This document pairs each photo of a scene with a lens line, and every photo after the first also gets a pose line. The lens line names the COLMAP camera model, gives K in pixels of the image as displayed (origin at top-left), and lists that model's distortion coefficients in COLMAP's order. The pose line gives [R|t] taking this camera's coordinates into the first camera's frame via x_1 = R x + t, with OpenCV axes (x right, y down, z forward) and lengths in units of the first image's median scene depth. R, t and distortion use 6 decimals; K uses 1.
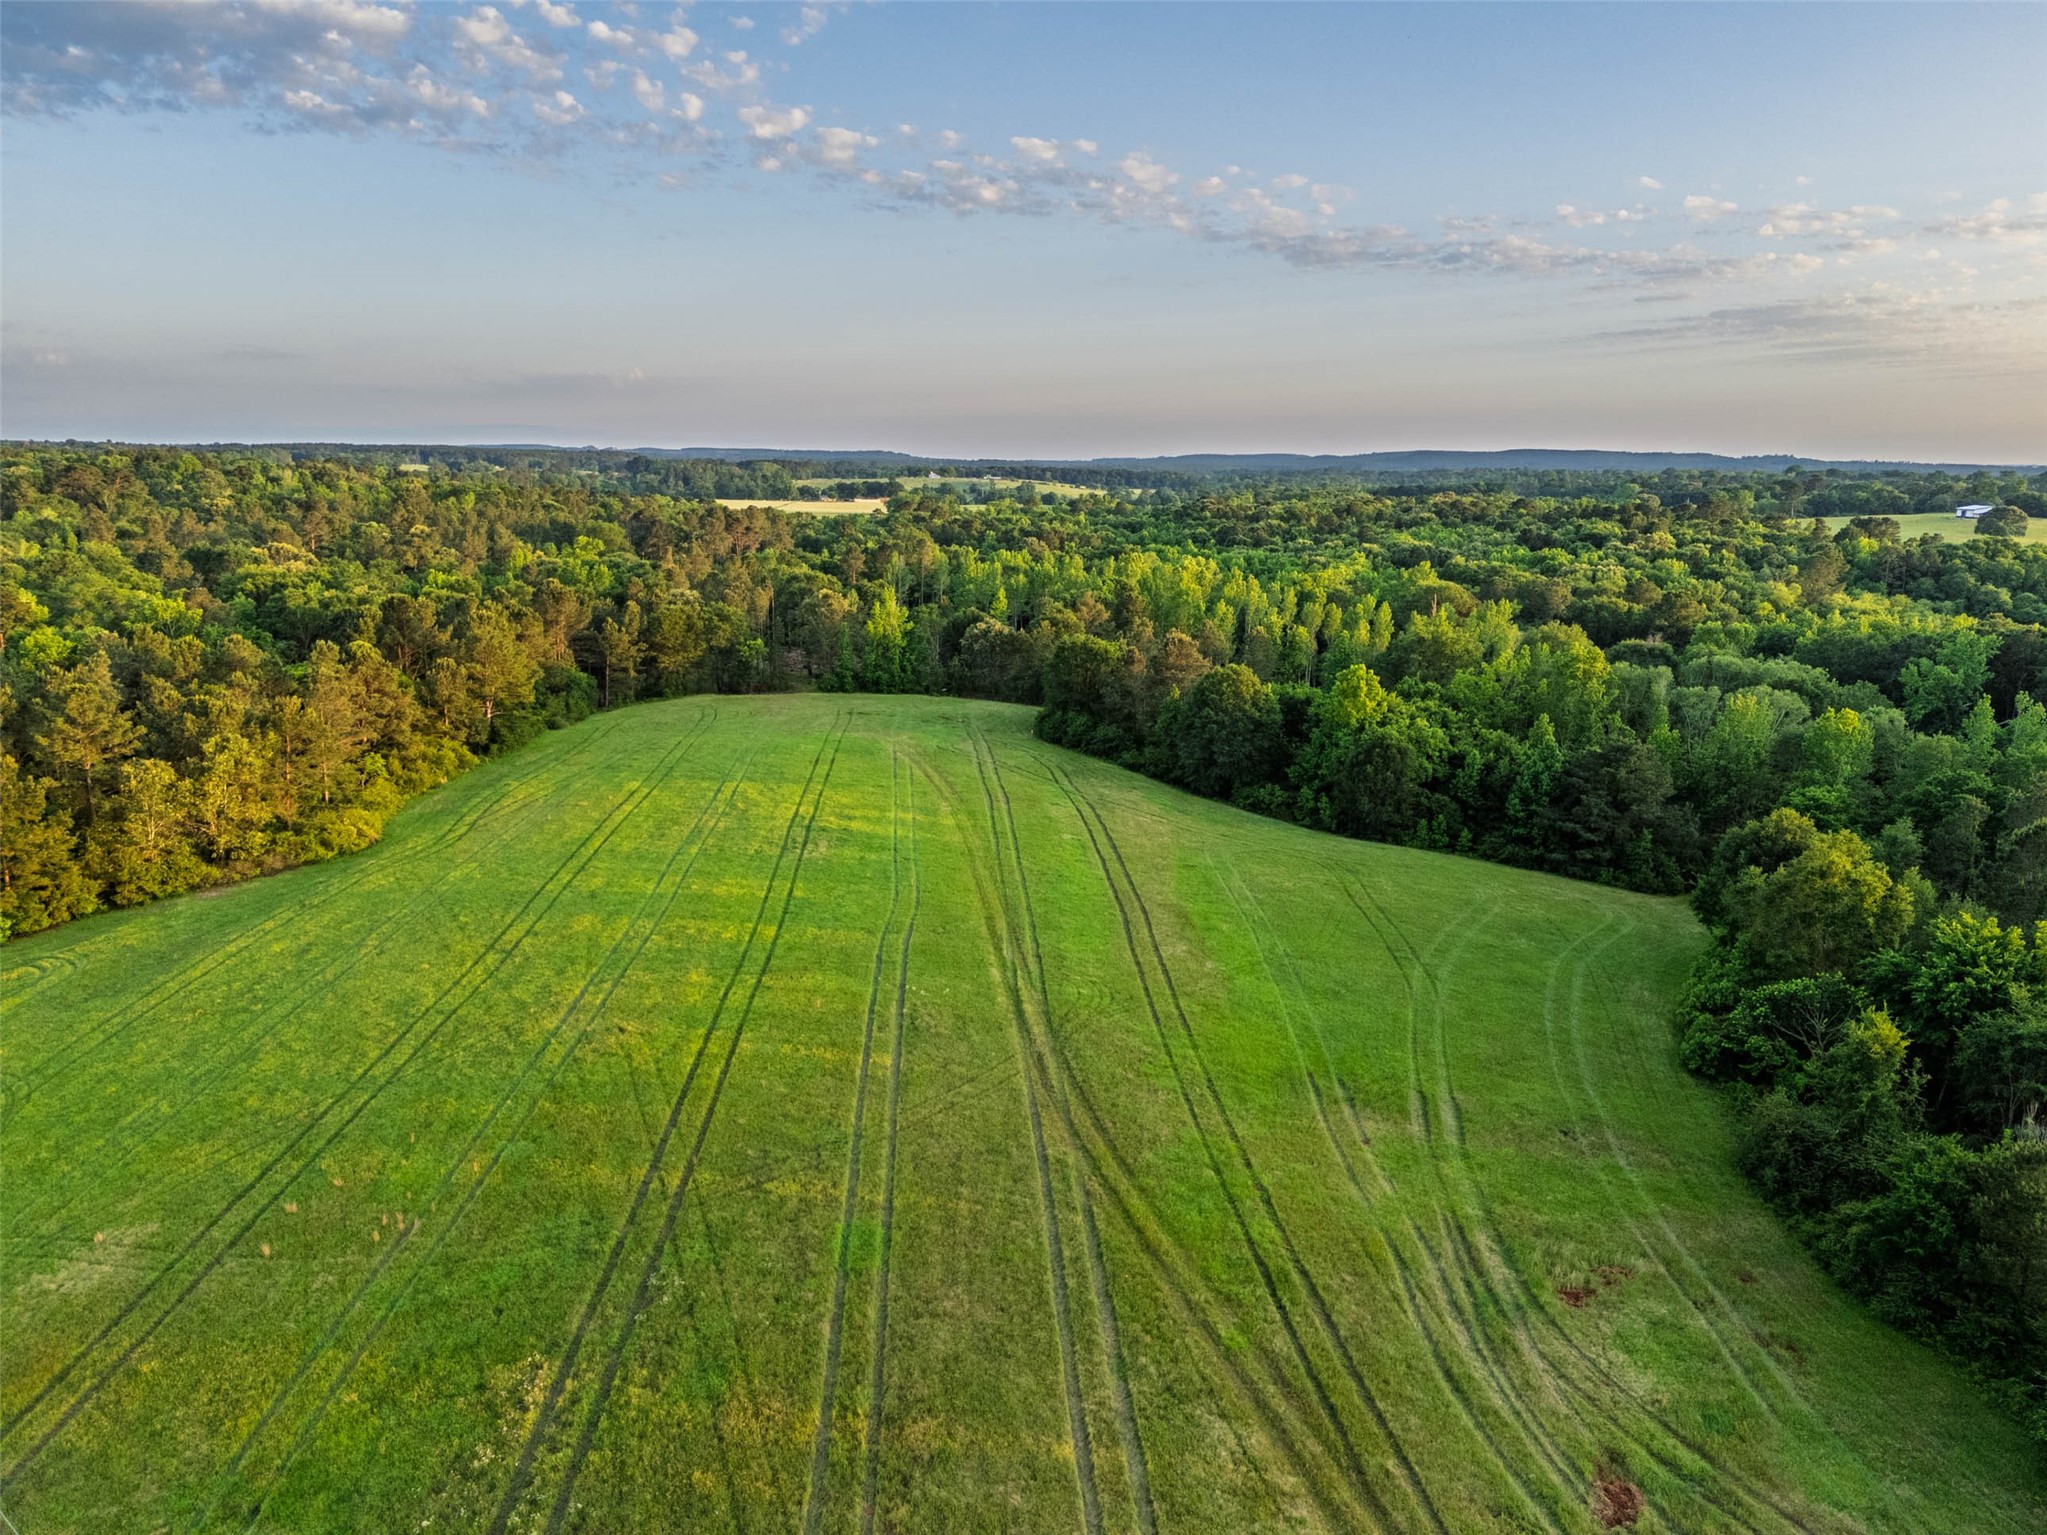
lens RADIAL K [[1493.6, 0, 1009.9], [0, 1493.6, 717.0], [0, 0, 1]] dist [0.064934, -0.054631]
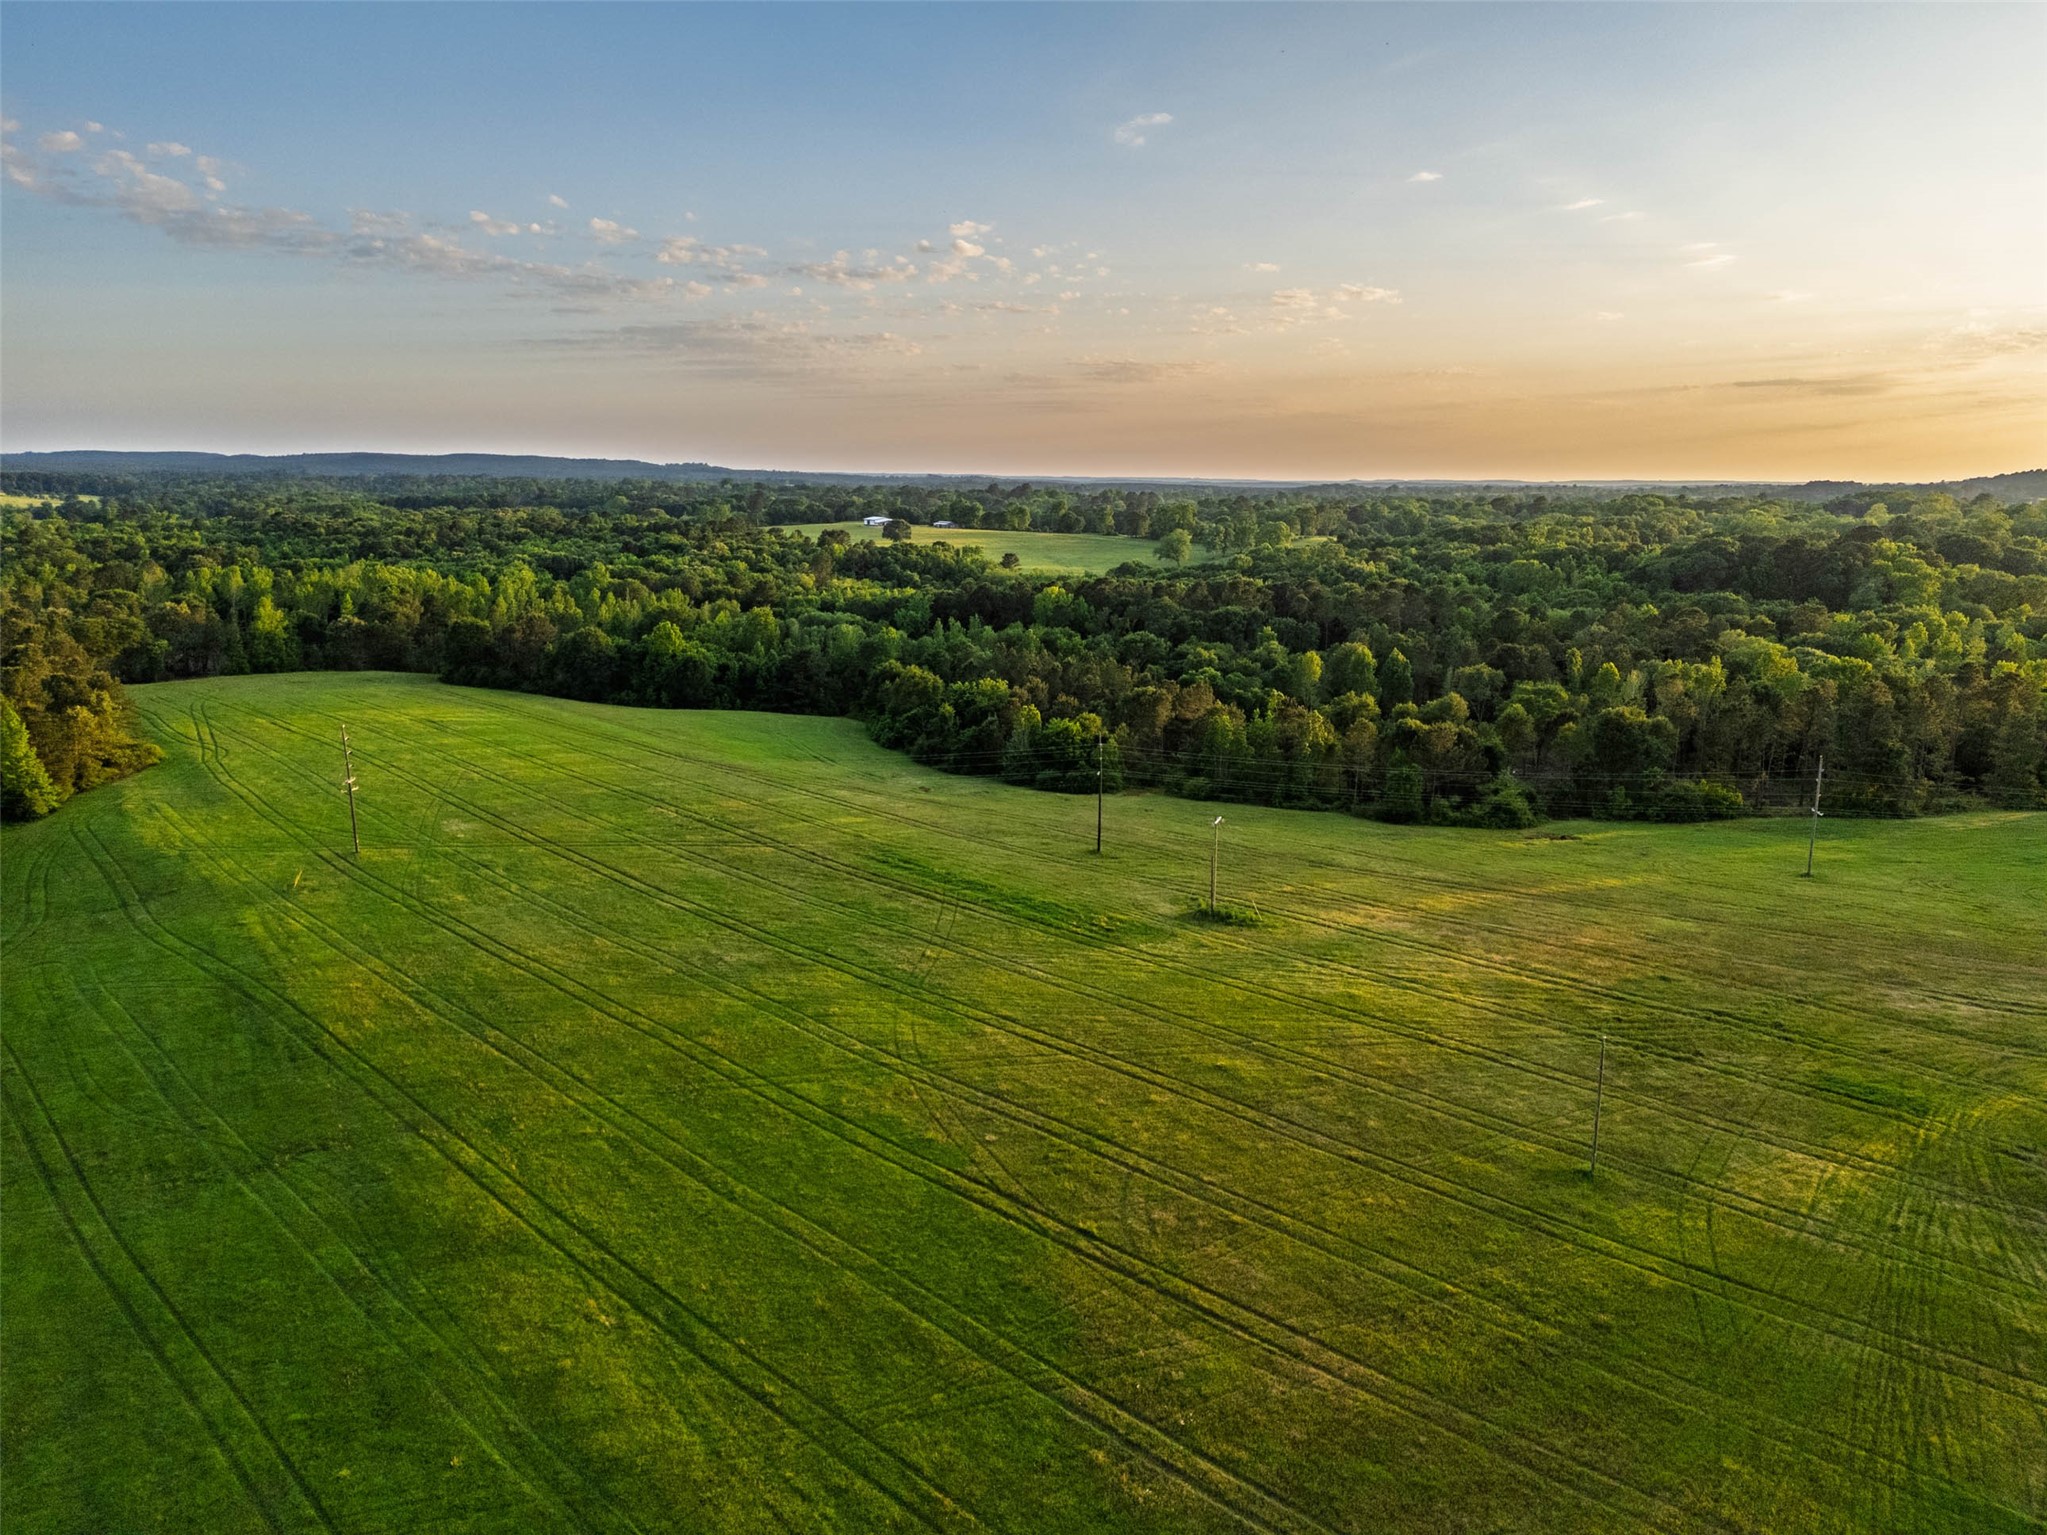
lens RADIAL K [[1493.6, 0, 1027.8], [0, 1493.6, 763.2], [0, 0, 1]] dist [0.064934, -0.054631]
pose [[0.779134, -0.116603, 0.615917, -0.407899], [0.100108, 0.993082, 0.061369, 0.049414], [-0.618812, 0.013843, 0.785417, -0.513525]]
